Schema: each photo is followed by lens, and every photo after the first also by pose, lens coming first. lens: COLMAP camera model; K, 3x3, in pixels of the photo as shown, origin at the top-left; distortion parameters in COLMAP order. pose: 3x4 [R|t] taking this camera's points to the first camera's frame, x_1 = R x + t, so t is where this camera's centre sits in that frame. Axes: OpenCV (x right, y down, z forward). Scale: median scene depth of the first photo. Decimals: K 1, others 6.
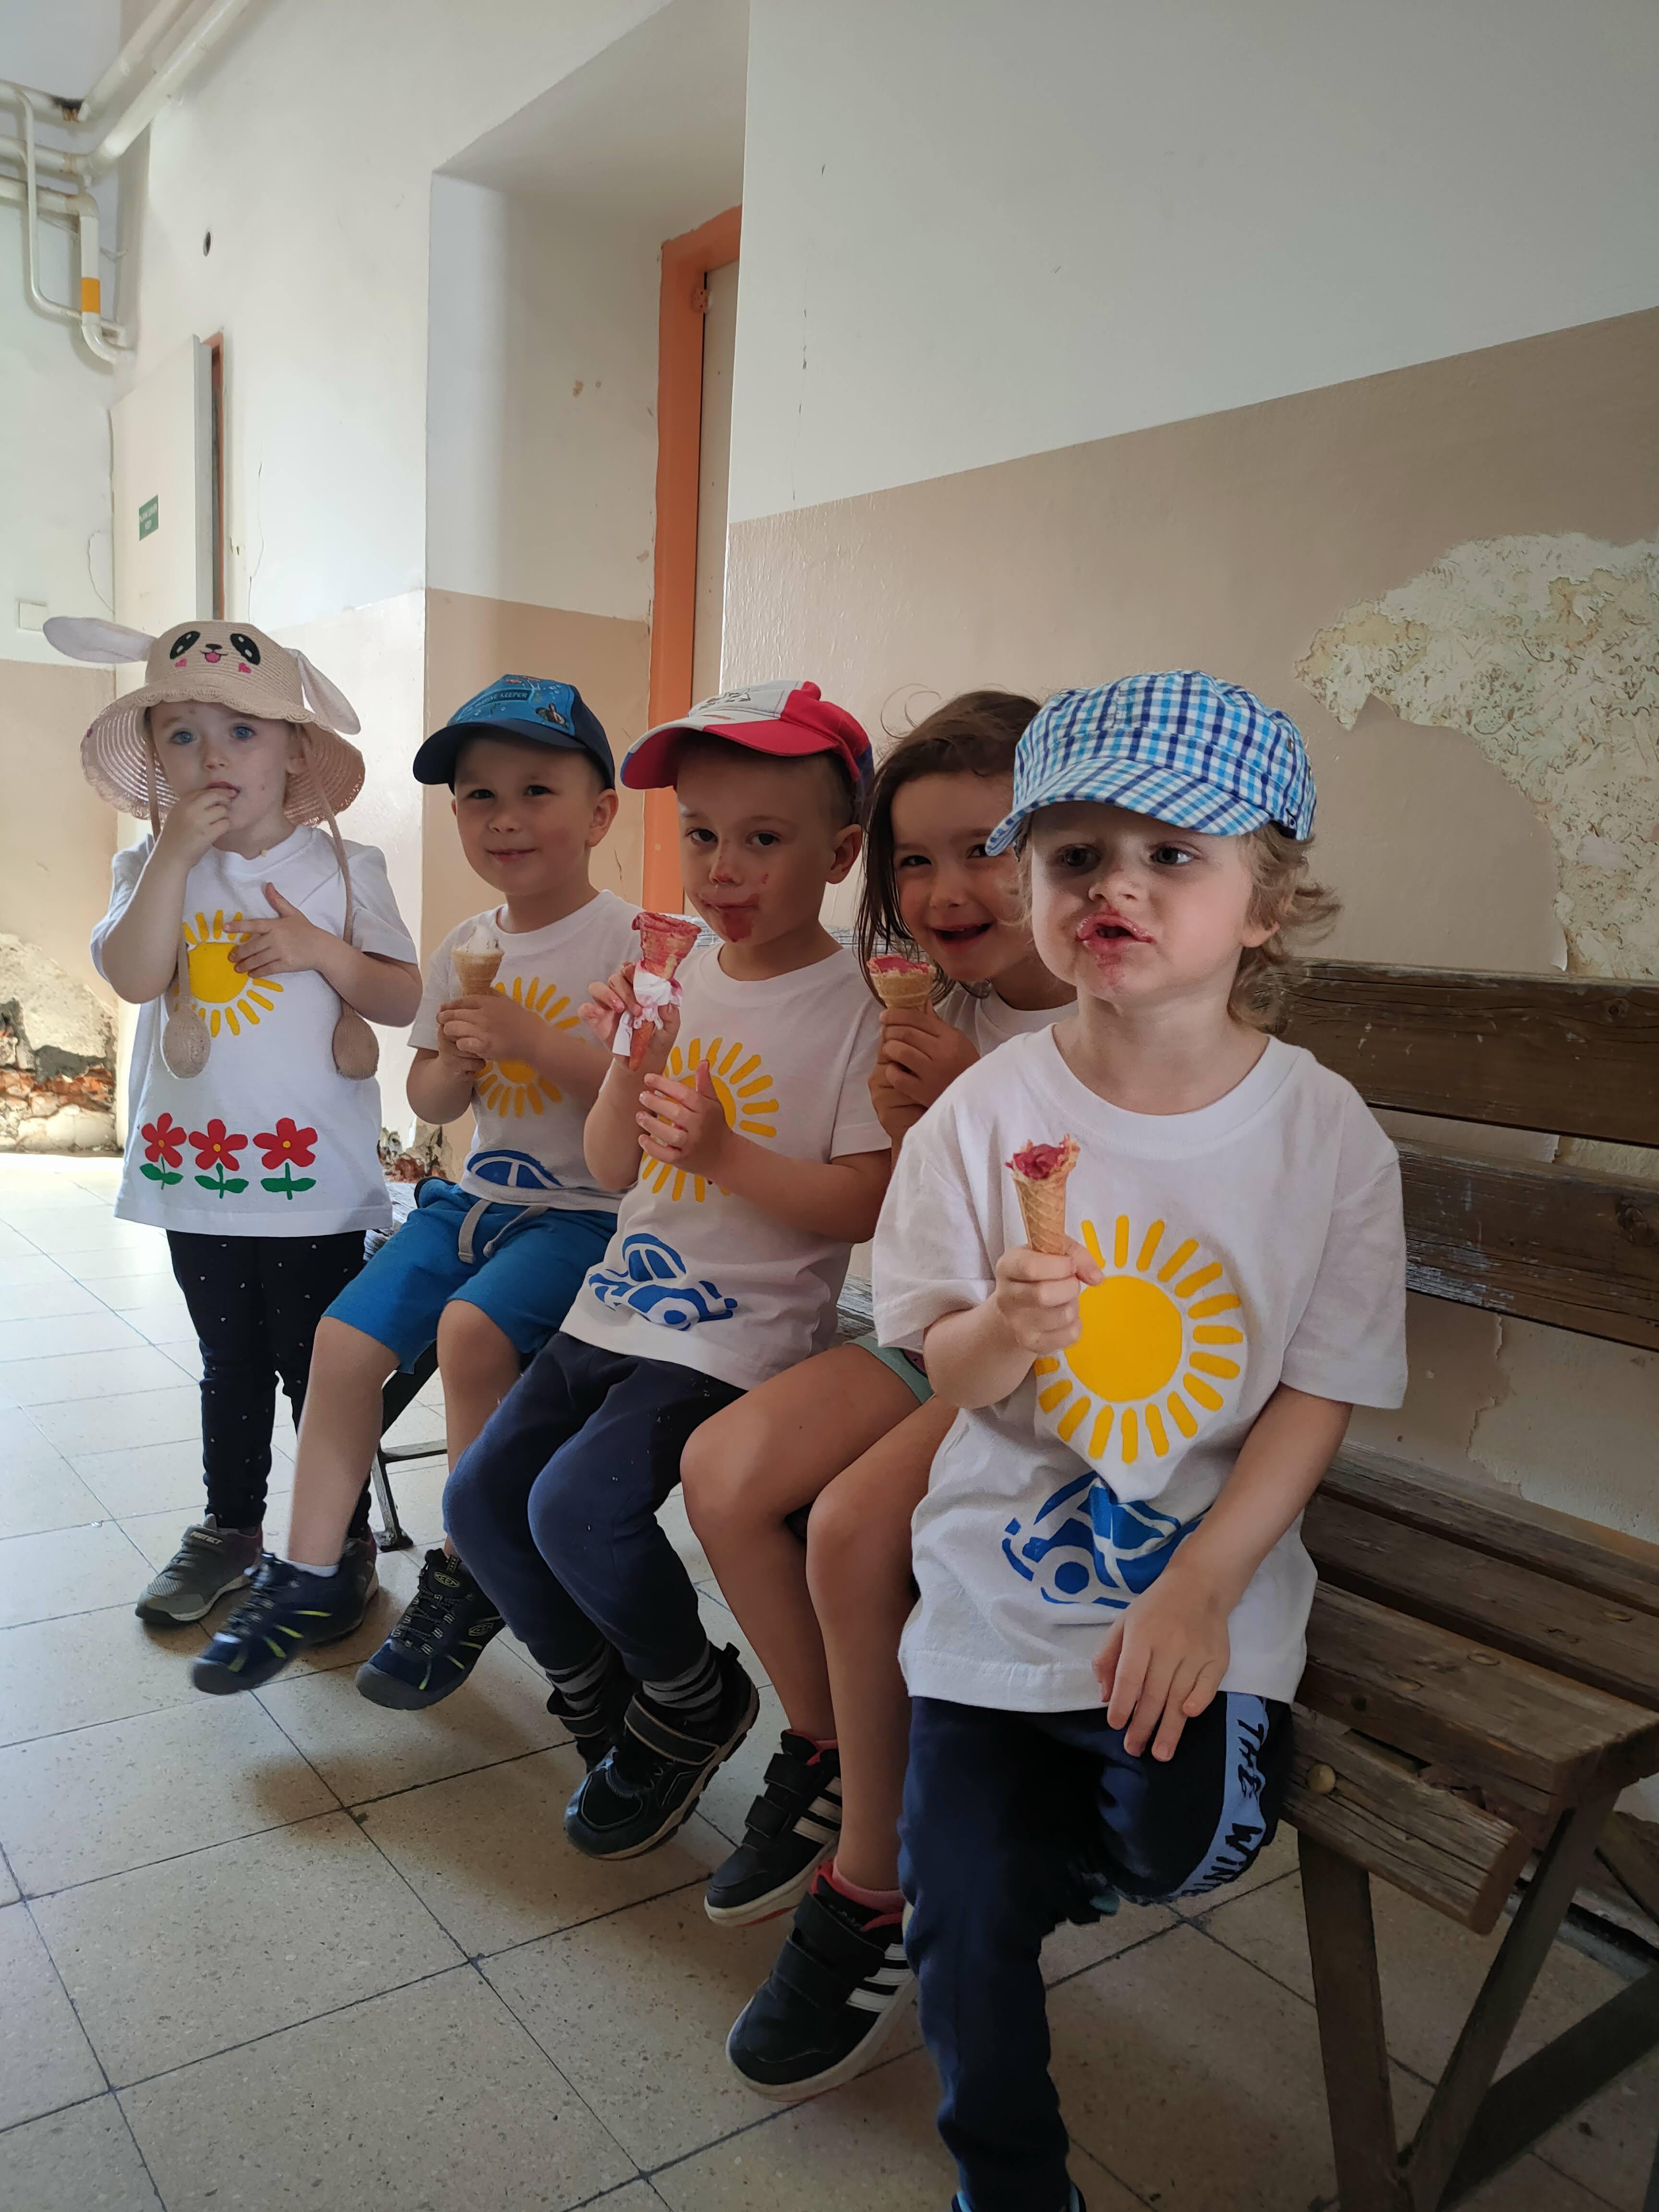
lens RADIAL K [[1722.5, 0, 818.4], [0, 1722.5, 1127.6], [0, 0, 1]] dist [0.035384, -0.014456]
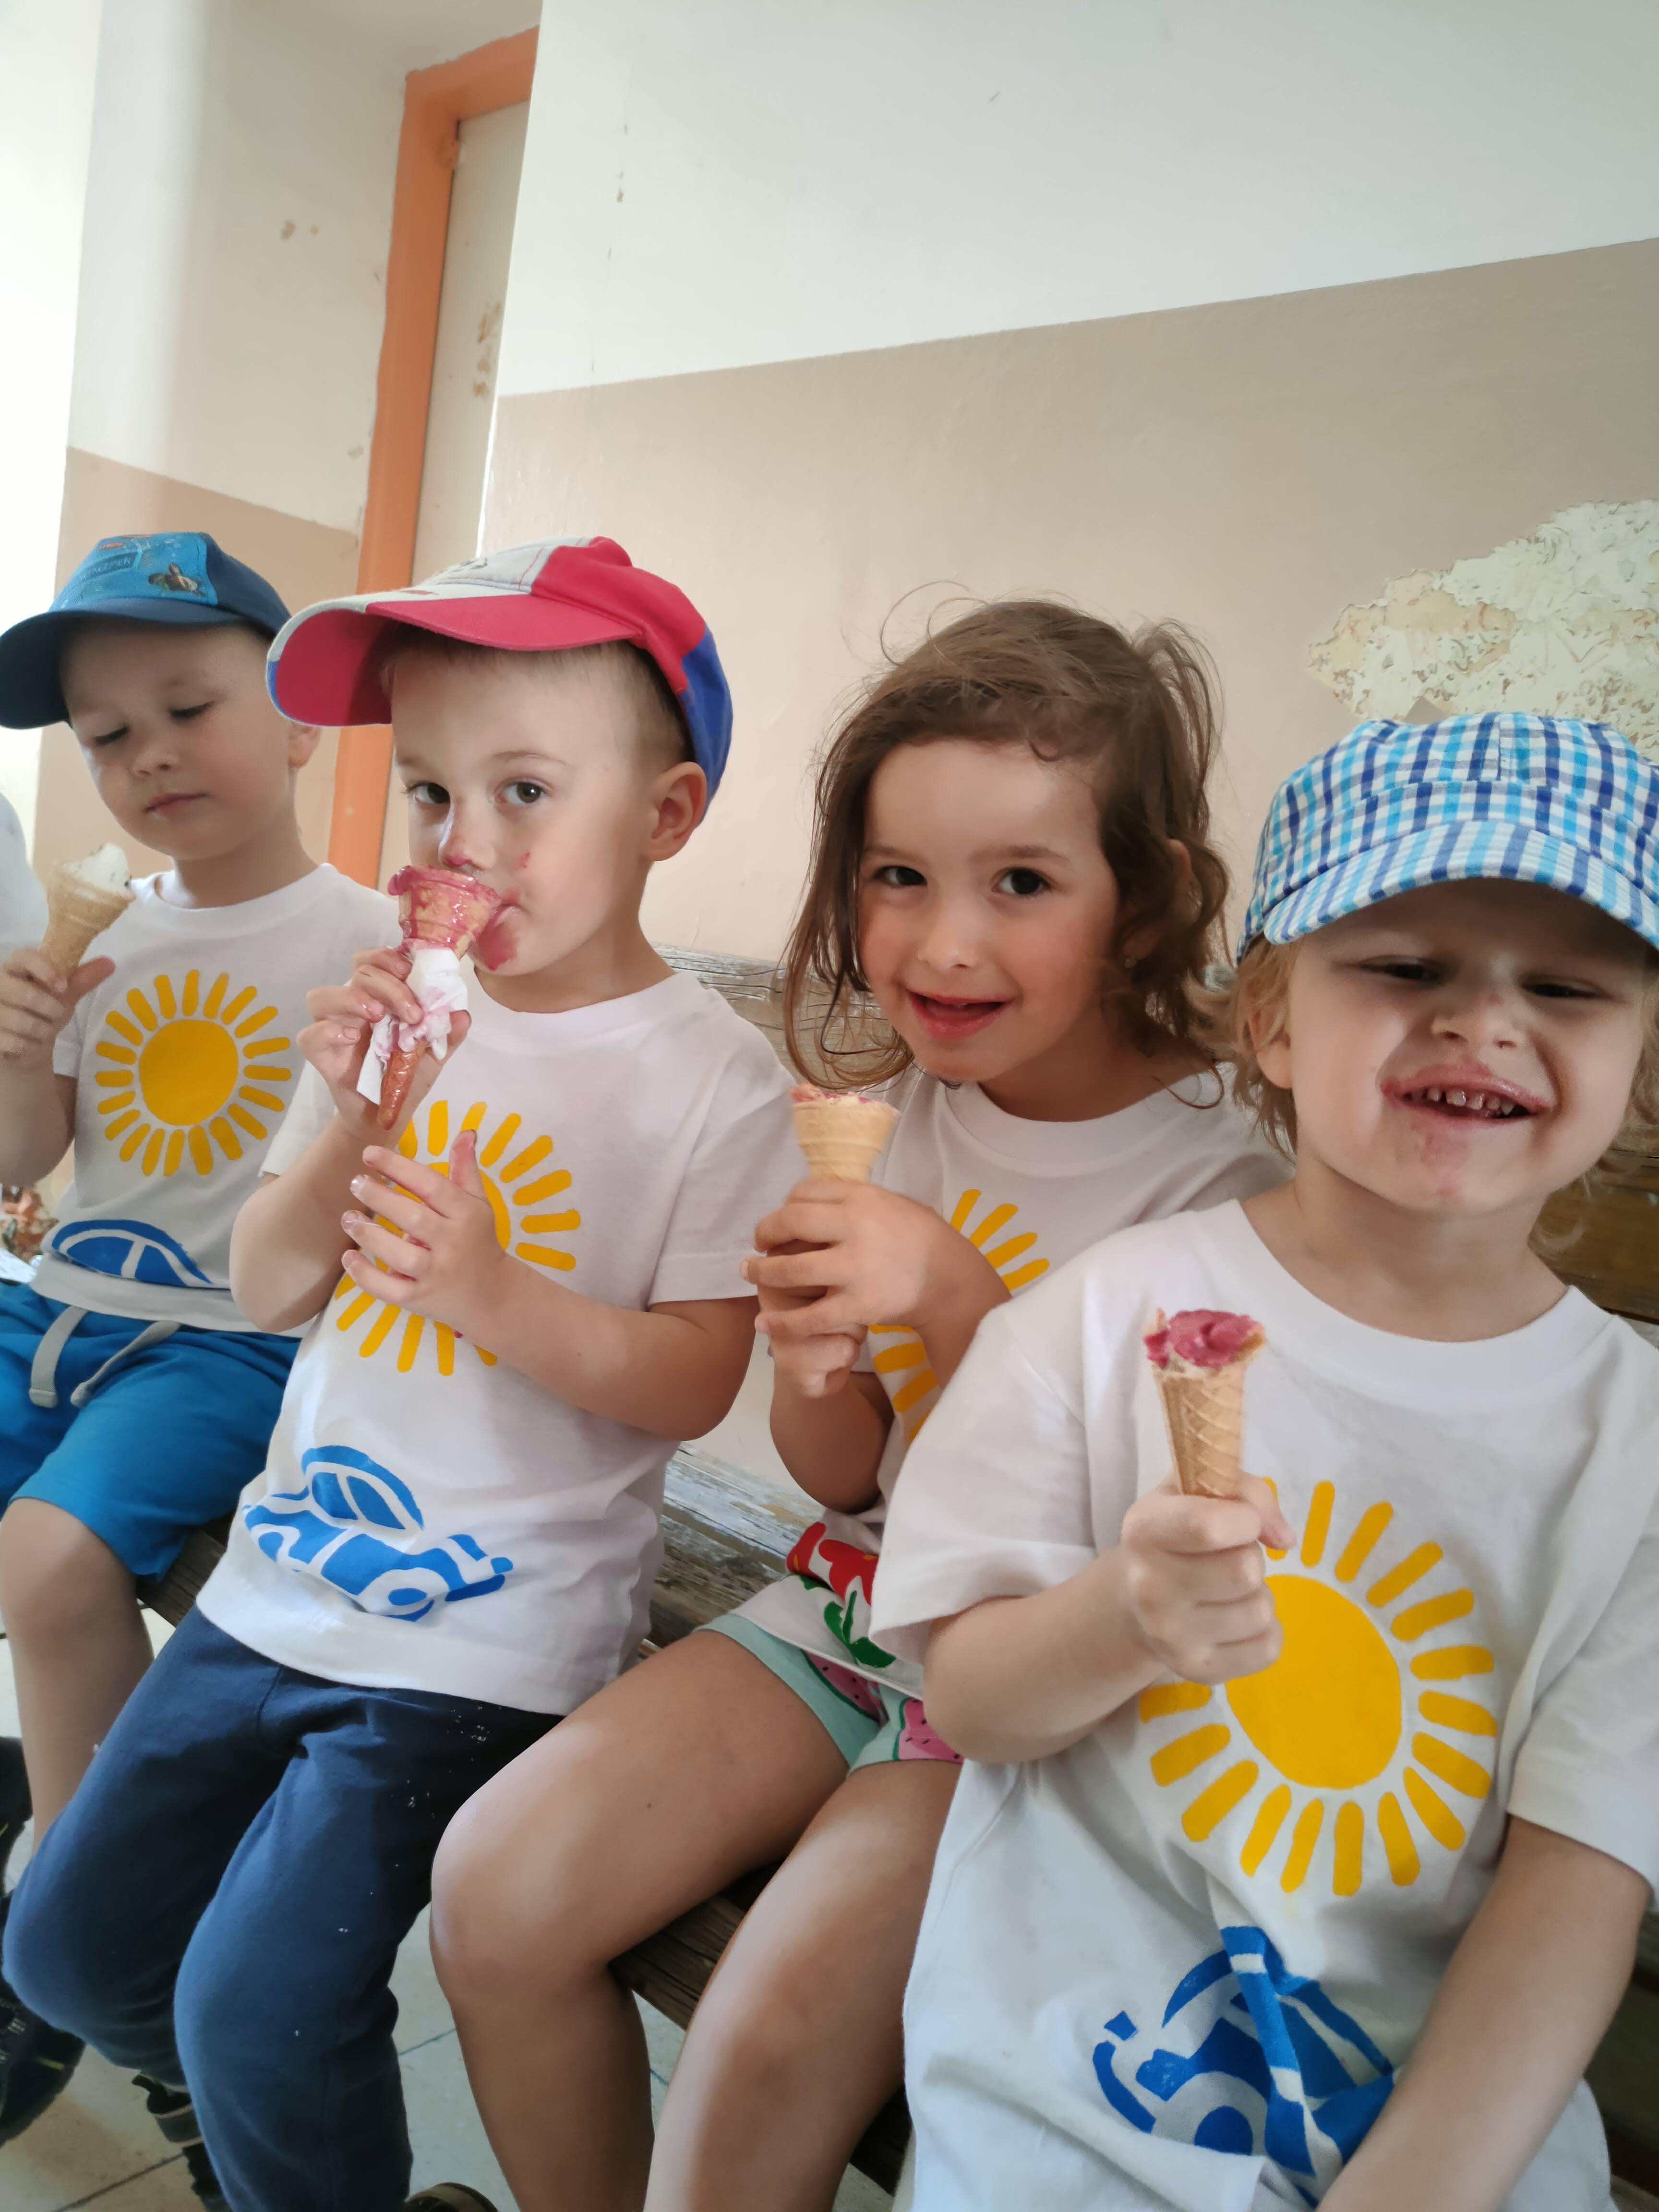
lens RADIAL K [[1722.5, 0, 825.3], [0, 1722.5, 1100.5], [0, 0, 1]] dist [0.035384, -0.014456]
pose [[0.976282, 0.070850, 0.204581, -0.071643], [-0.067340, 0.997440, -0.024078, -0.050607], [-0.205763, 0.009730, 0.978553, 0.372114]]
